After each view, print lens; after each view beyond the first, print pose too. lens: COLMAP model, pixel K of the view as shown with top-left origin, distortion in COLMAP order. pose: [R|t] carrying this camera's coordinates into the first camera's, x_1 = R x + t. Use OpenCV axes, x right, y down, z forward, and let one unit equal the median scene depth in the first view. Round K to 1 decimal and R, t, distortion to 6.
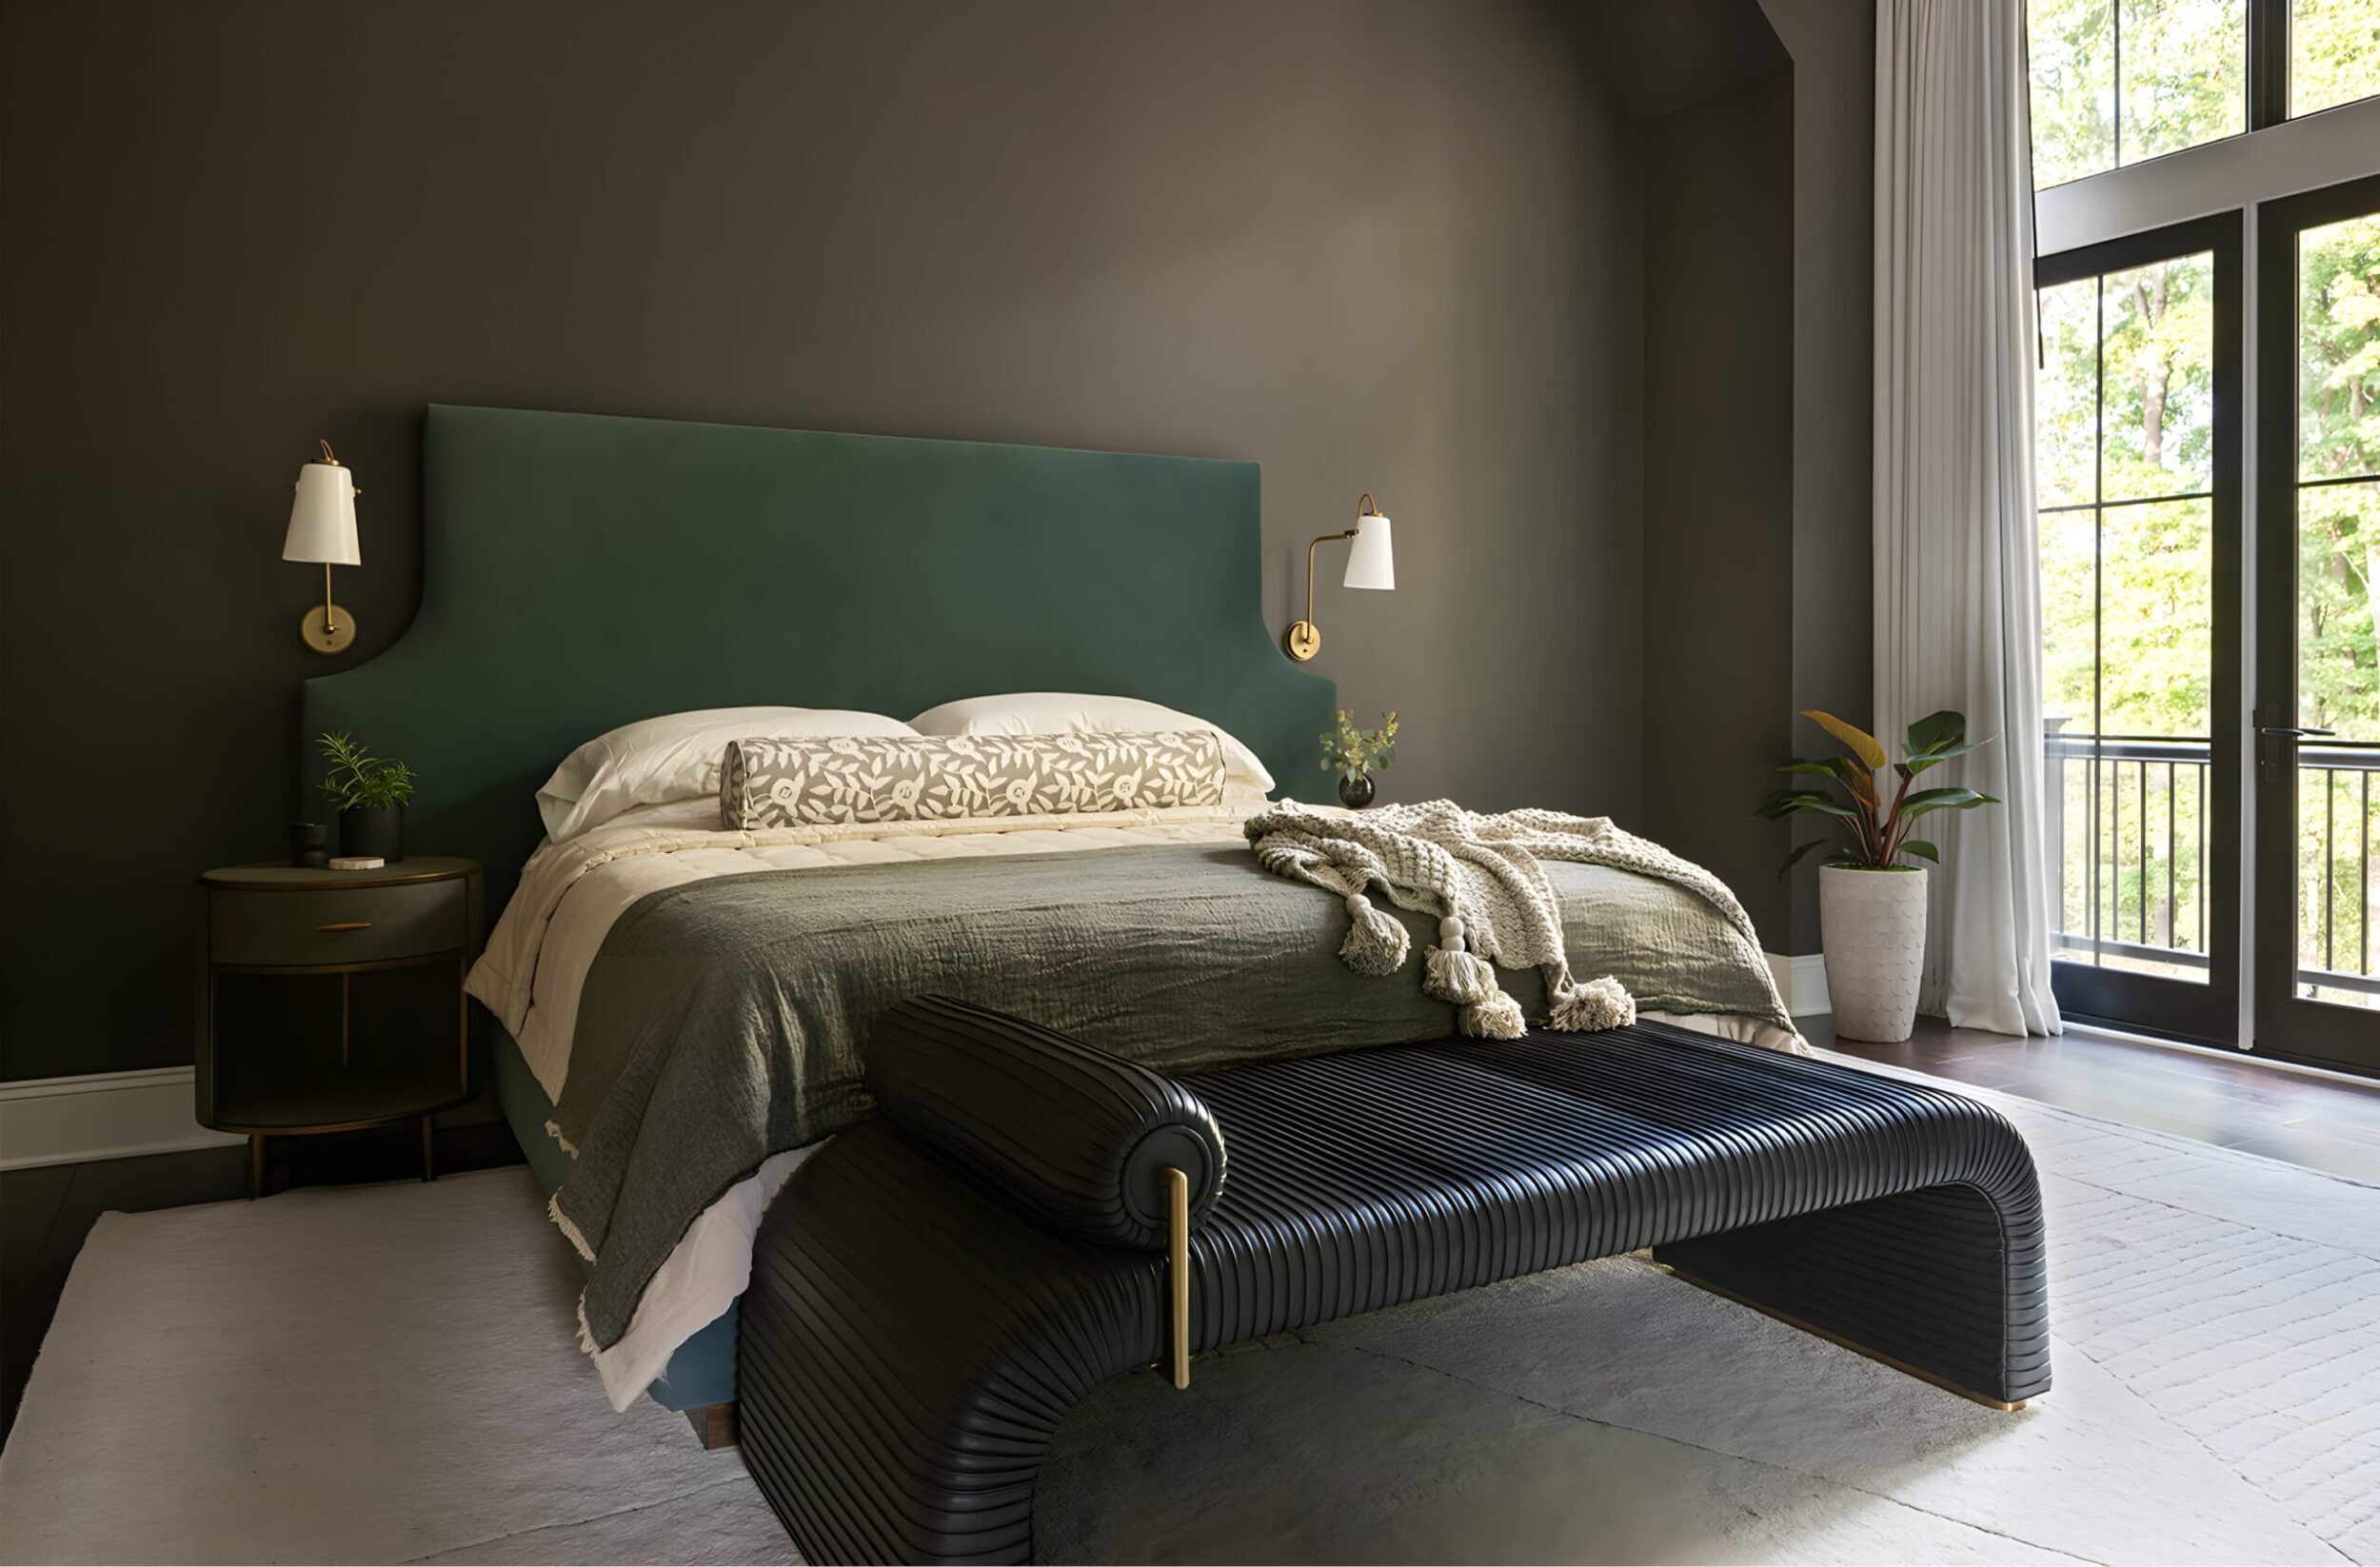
lens RADIAL K [[1714.1, 0, 1190.1], [0, 1714.1, 713.4], [0, 0, 1]] dist [0.001573, -0.001680]
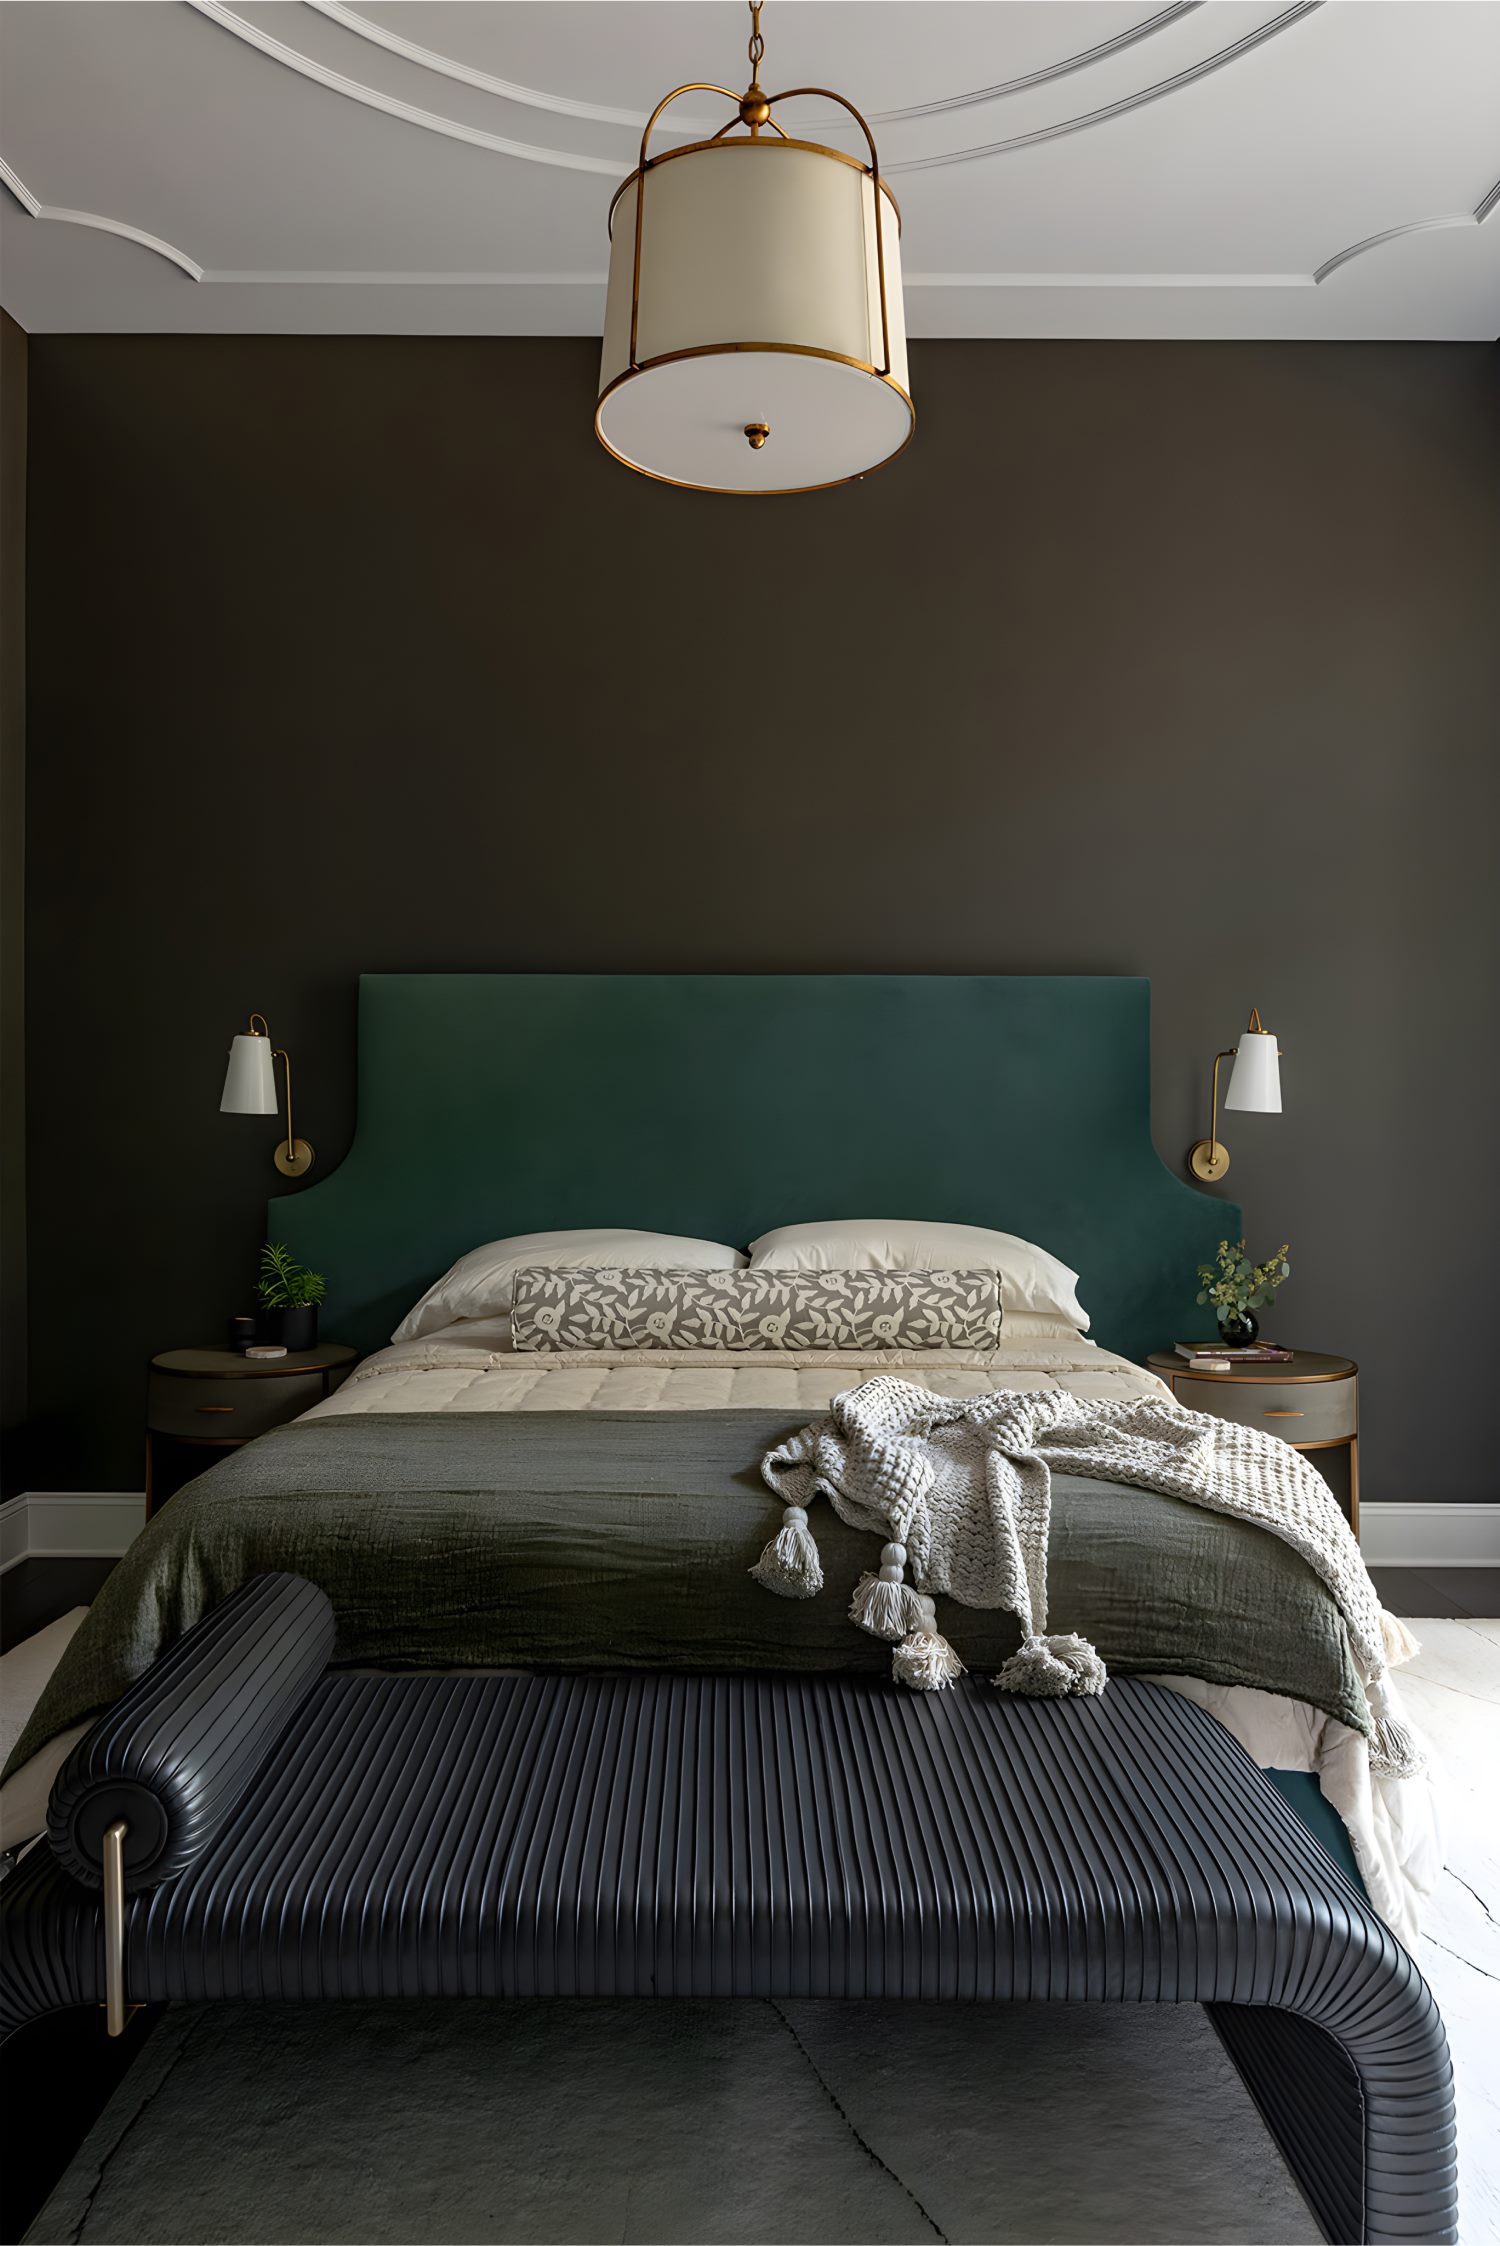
lens RADIAL K [[1577.6, 0, 750.0], [0, 1577.6, 1123.0], [0, 0, 1]] dist [-0.007126, -0.000167]
pose [[0.868925, 0.009321, -0.494856, 0.379675], [-0.012828, 0.999911, -0.003690, -0.078264], [0.494777, 0.009554, 0.868967, 0.165622]]
